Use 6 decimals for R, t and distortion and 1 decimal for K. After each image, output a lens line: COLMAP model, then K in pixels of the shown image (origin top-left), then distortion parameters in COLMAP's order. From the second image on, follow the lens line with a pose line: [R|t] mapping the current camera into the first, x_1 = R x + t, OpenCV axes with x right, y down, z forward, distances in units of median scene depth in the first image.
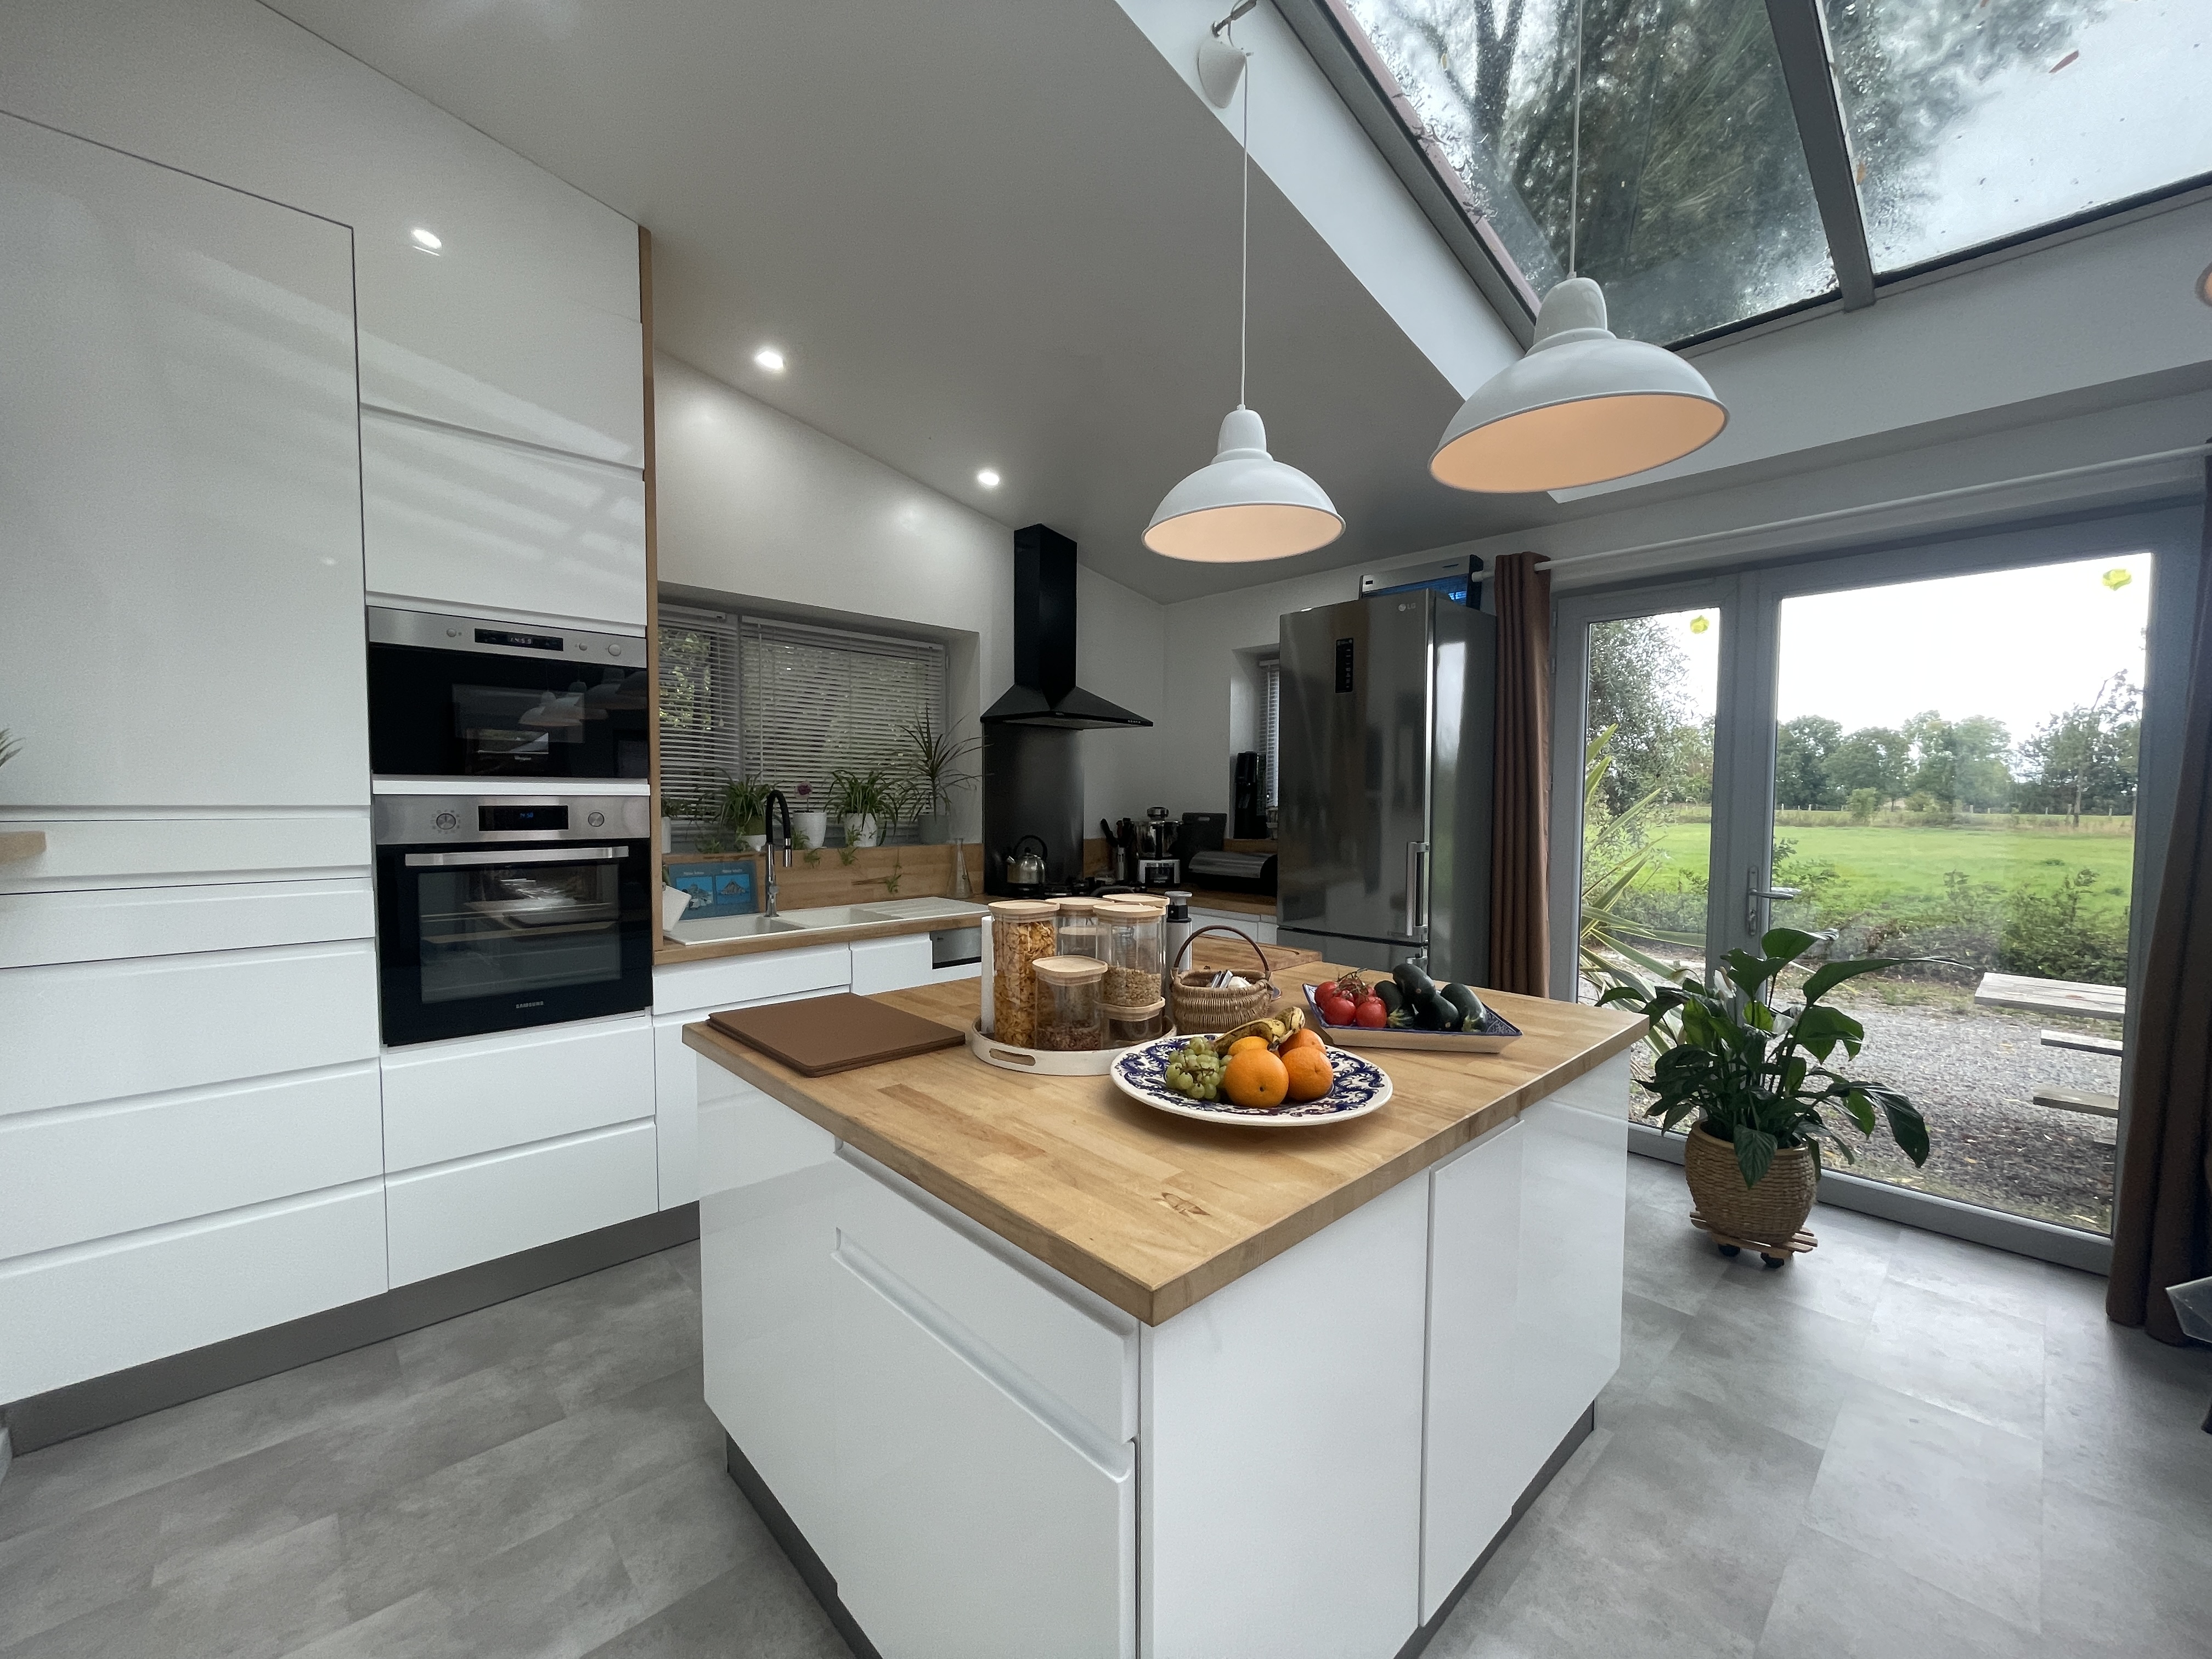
lens RADIAL K [[902.4, 0, 1104.9], [0, 902.4, 838.0], [0, 0, 1]] dist [-0.002488, 0.000828]
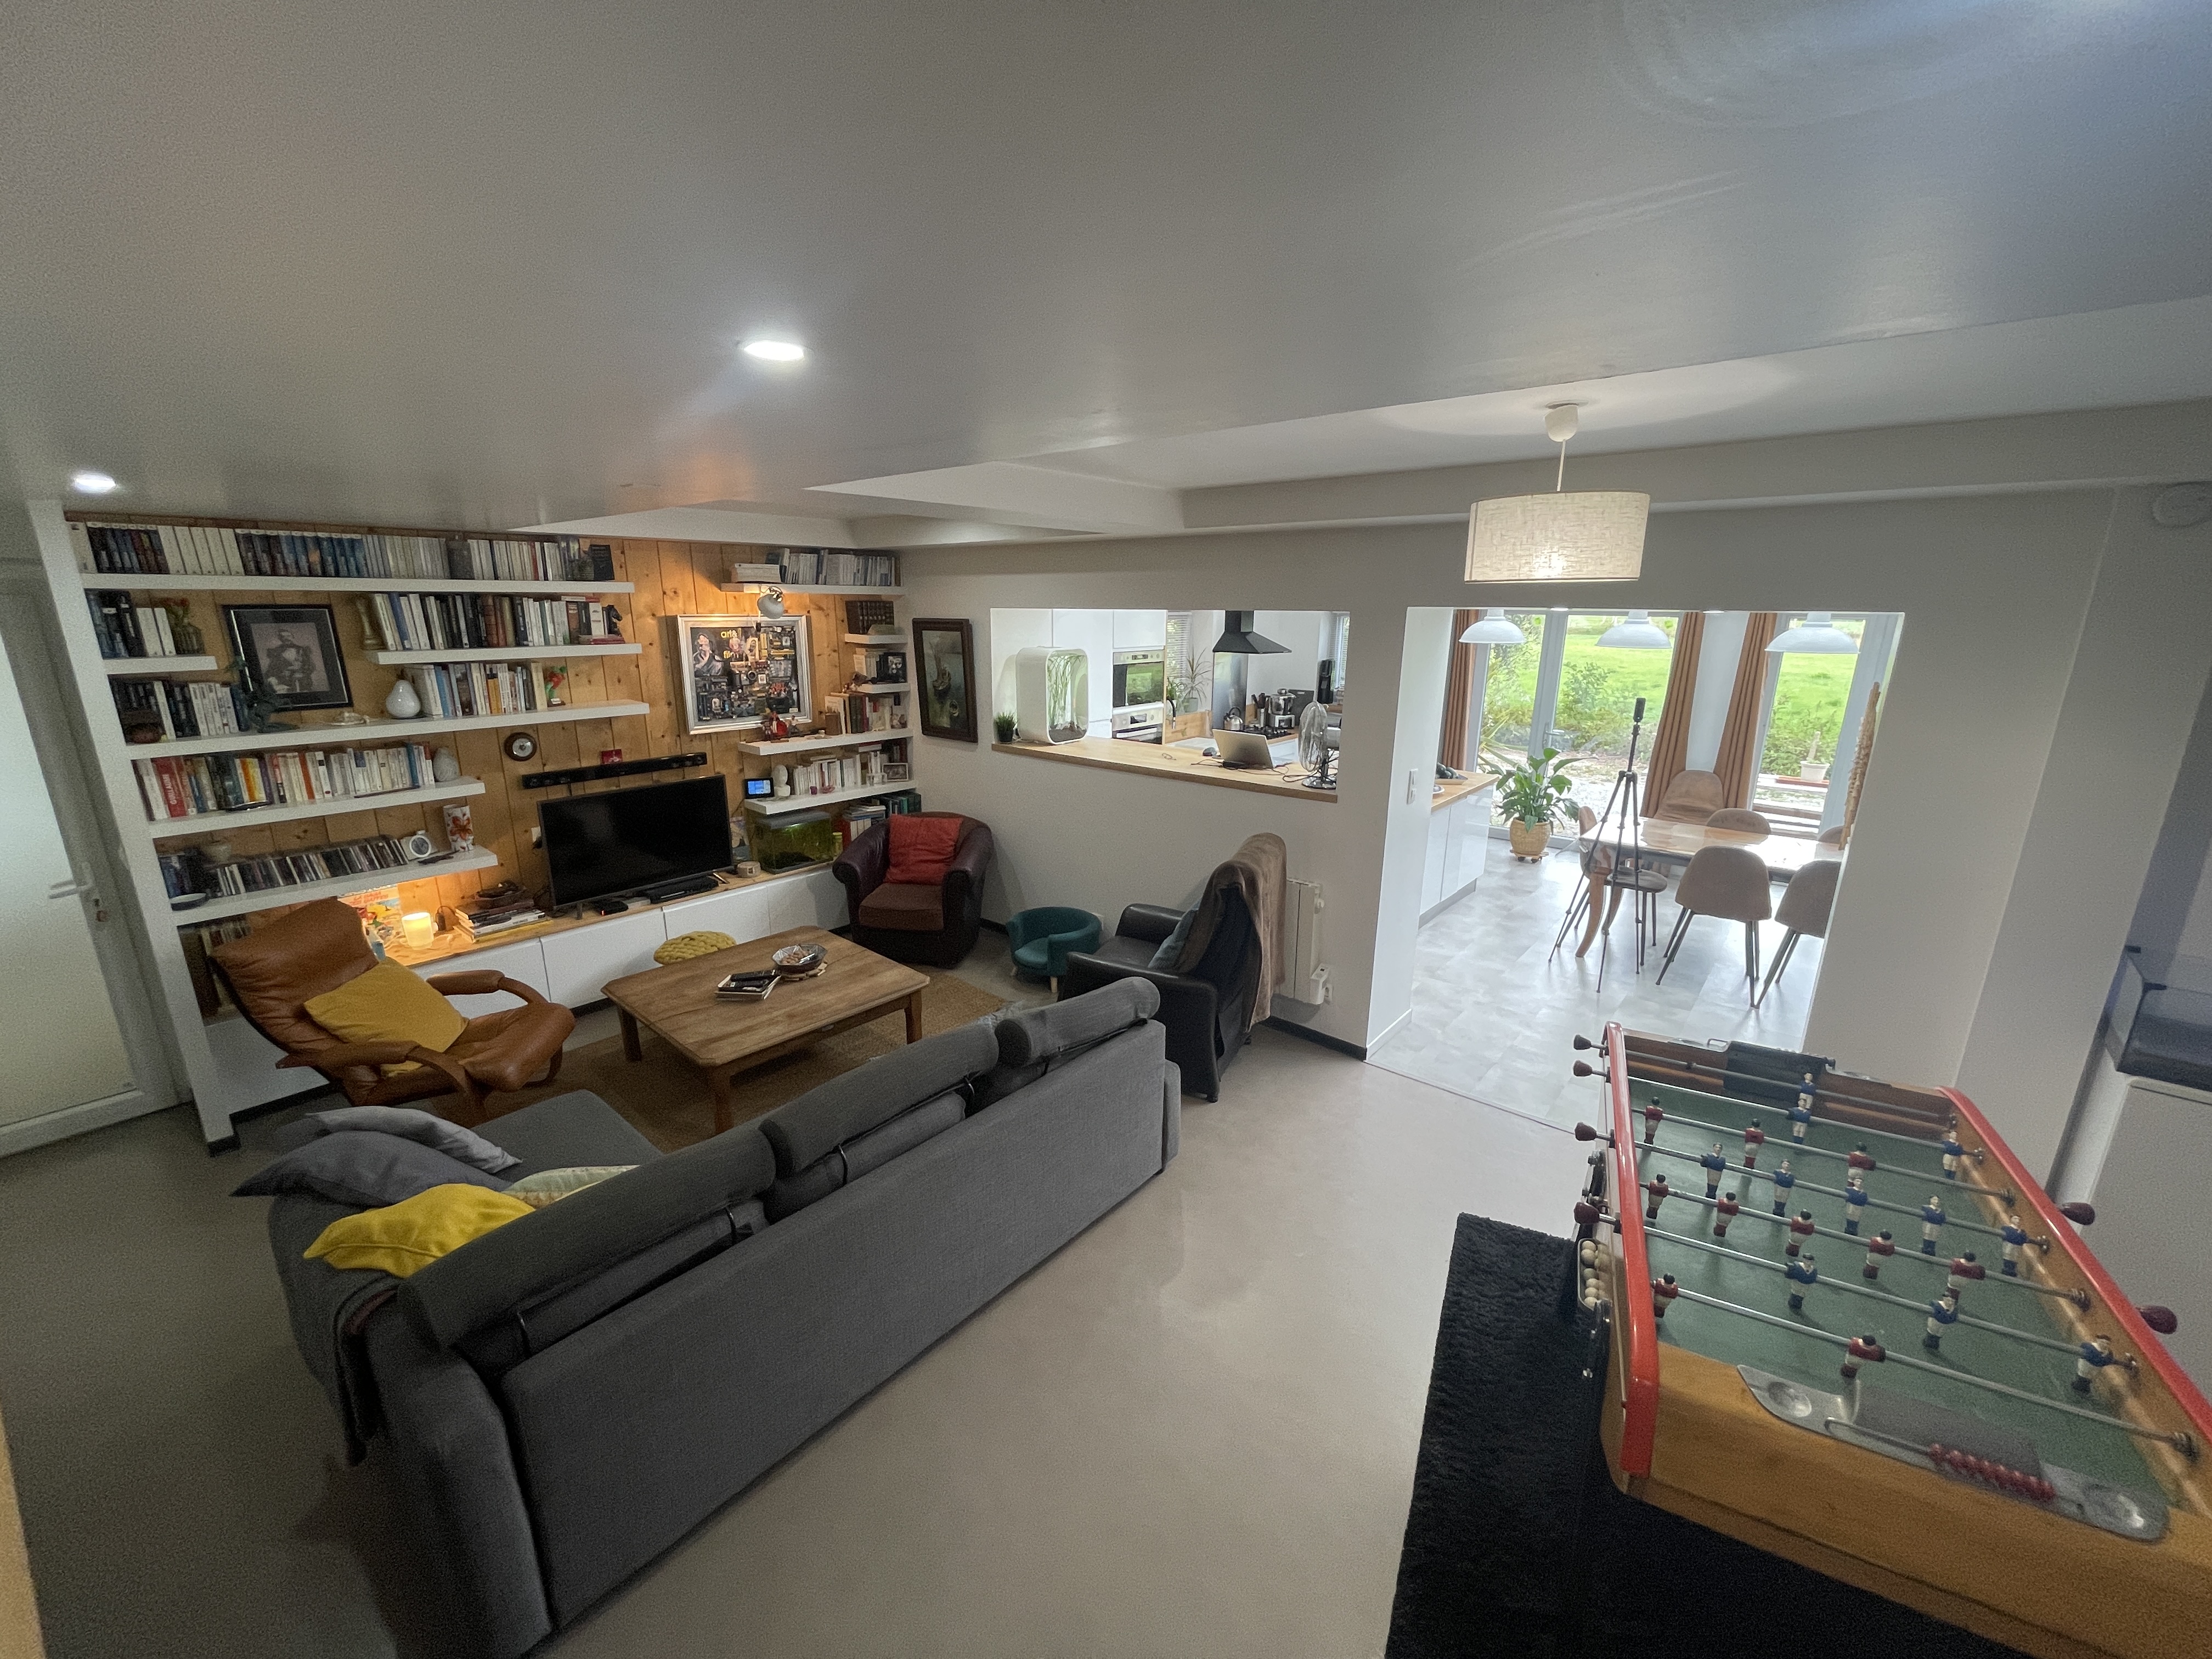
lens RADIAL K [[902.4, 0, 1109.6], [0, 902.4, 833.3], [0, 0, 1]] dist [-0.002488, 0.000828]
pose [[0.993915, -0.030585, 0.105819, -0.816471], [0.008249, 0.978646, 0.205385, -0.201309], [-0.109842, -0.203263, 0.972944, -1.458337]]
